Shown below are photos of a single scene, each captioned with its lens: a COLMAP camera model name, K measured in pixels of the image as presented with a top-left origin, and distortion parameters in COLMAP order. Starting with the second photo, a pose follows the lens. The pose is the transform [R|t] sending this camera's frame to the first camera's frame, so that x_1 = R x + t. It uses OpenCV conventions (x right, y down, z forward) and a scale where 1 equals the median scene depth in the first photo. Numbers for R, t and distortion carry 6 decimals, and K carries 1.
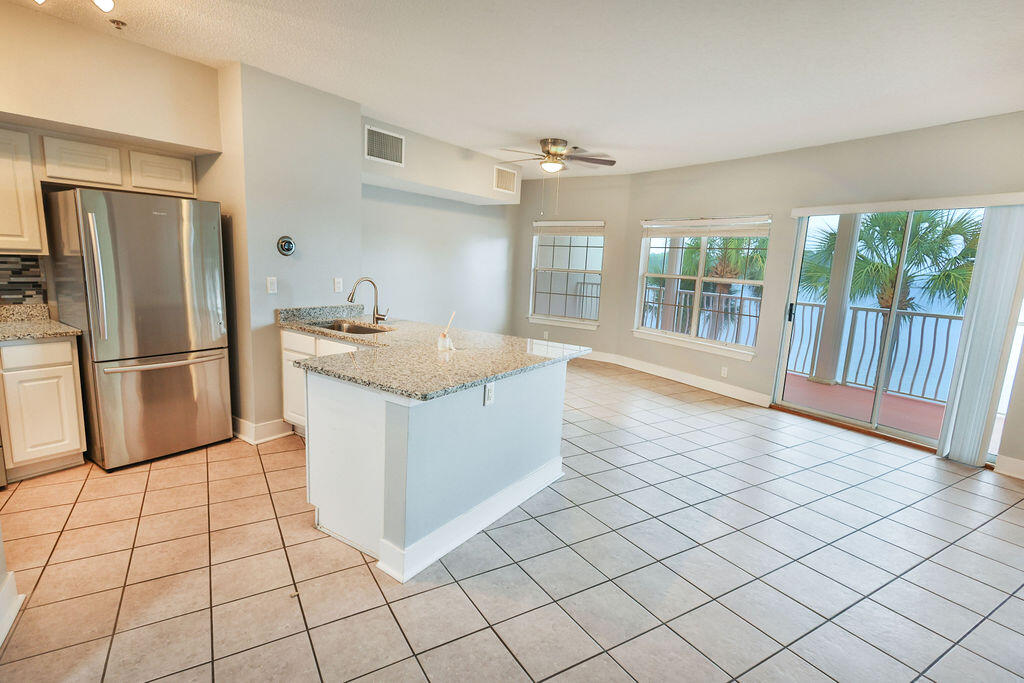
lens RADIAL K [[501.2, 0, 503.3], [0, 501.2, 345.4], [0, 0, 1]] dist [0.000149, 0.000465]
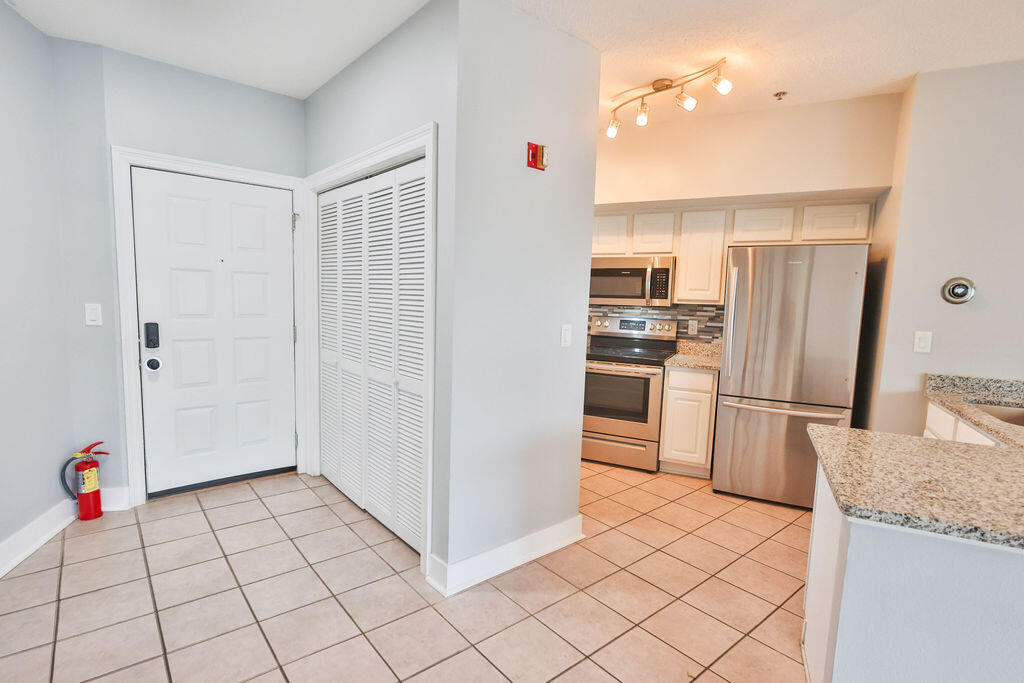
lens RADIAL K [[502.1, 0, 503.1], [0, 502.1, 349.2], [0, 0, 1]] dist [0.000176, 0.000060]
pose [[0.147581, 0.070957, -0.986501, 0.201946], [-0.190386, 0.980808, 0.042066, -0.018194], [0.970553, 0.181608, 0.158258, 0.251711]]
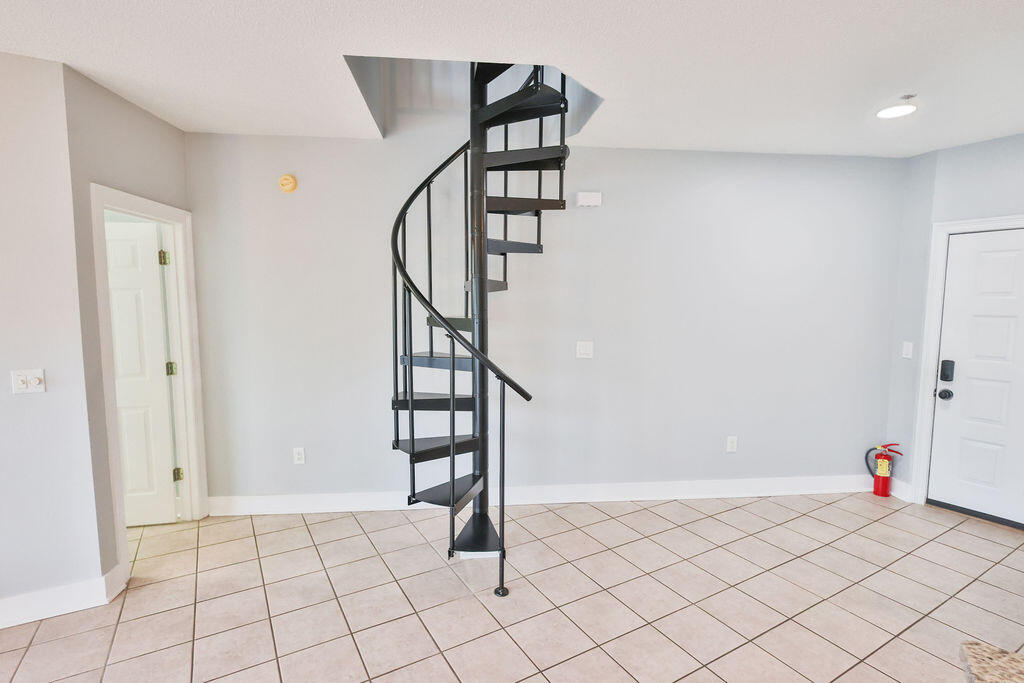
lens RADIAL K [[501.2, 0, 503.3], [0, 501.2, 345.4], [0, 0, 1]] dist [0.000149, 0.000465]
pose [[-0.999035, -0.042672, 0.010431, 0.171432], [-0.038450, 0.964271, 0.262112, -0.167736], [-0.021244, 0.261458, -0.964981, 0.772098]]
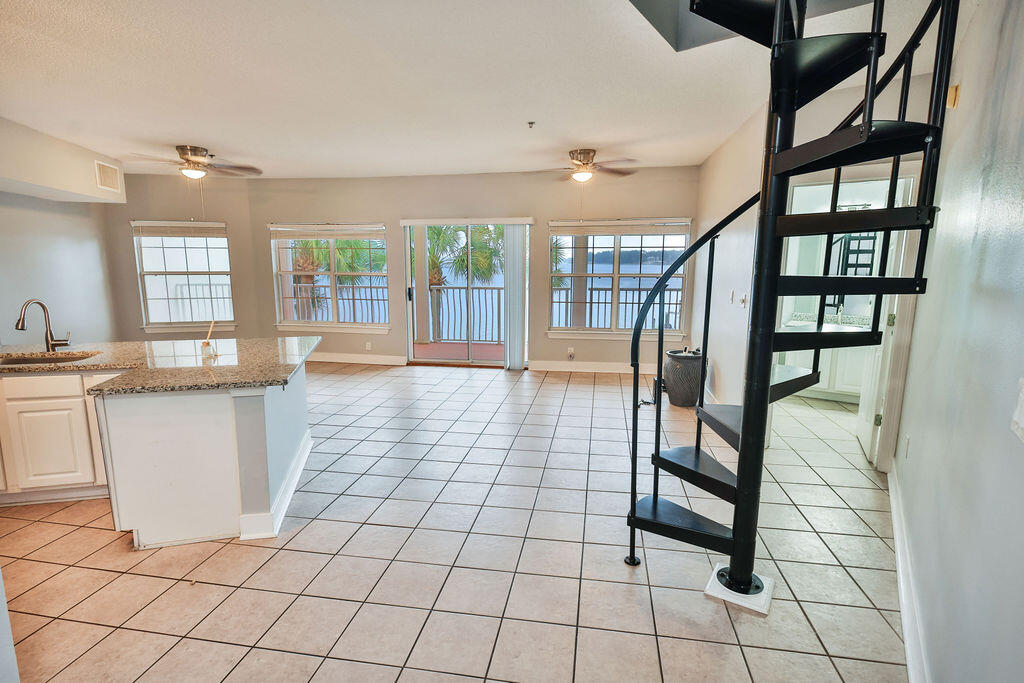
lens RADIAL K [[501.3, 0, 509.3], [0, 501.3, 344.4], [0, 0, 1]] dist [0.001275, 0.001133]
pose [[0.656825, -0.167506, 0.735202, -0.394973], [0.153550, 0.984297, 0.087078, -0.010273], [-0.738243, 0.055695, 0.672231, -0.178525]]
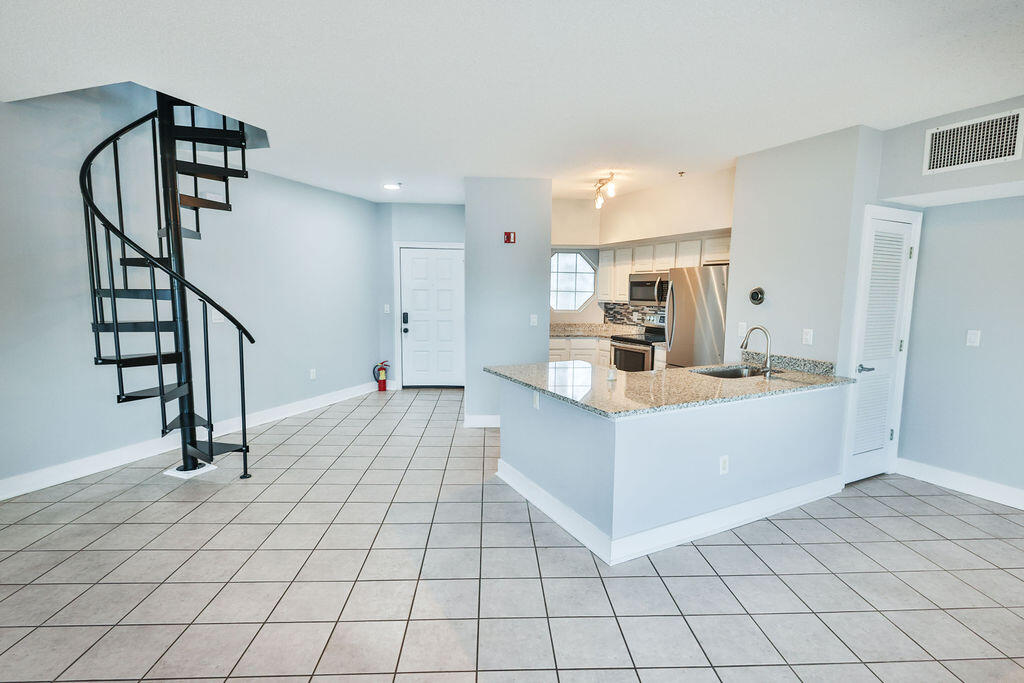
lens RADIAL K [[501.3, 0, 509.3], [0, 501.3, 344.4], [0, 0, 1]] dist [0.001275, 0.001133]
pose [[-0.475394, 0.050111, -0.878345, 0.814873], [-0.180339, 0.971626, 0.153039, -0.165139], [0.861092, 0.231153, -0.452868, 1.057063]]
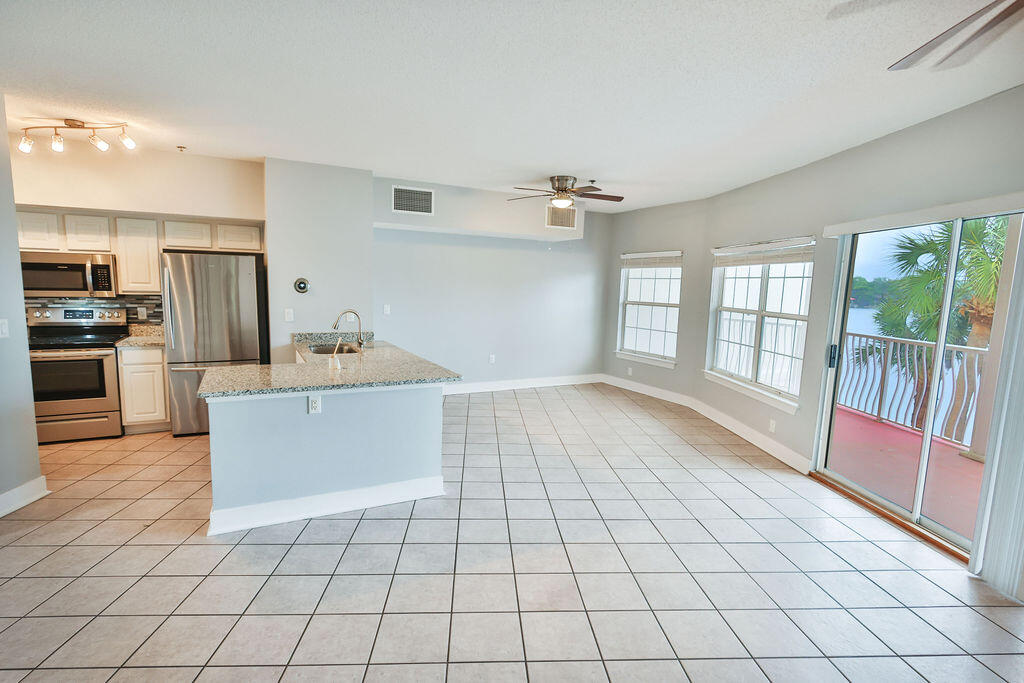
lens RADIAL K [[500.2, 0, 502.8], [0, 500.2, 352.1], [0, 0, 1]] dist [-0.000755, 0.000184]
pose [[0.884108, 0.042745, -0.465323, 0.655204], [-0.068099, 0.996962, -0.037805, -0.010333], [0.462293, 0.065112, 0.884333, 0.092840]]
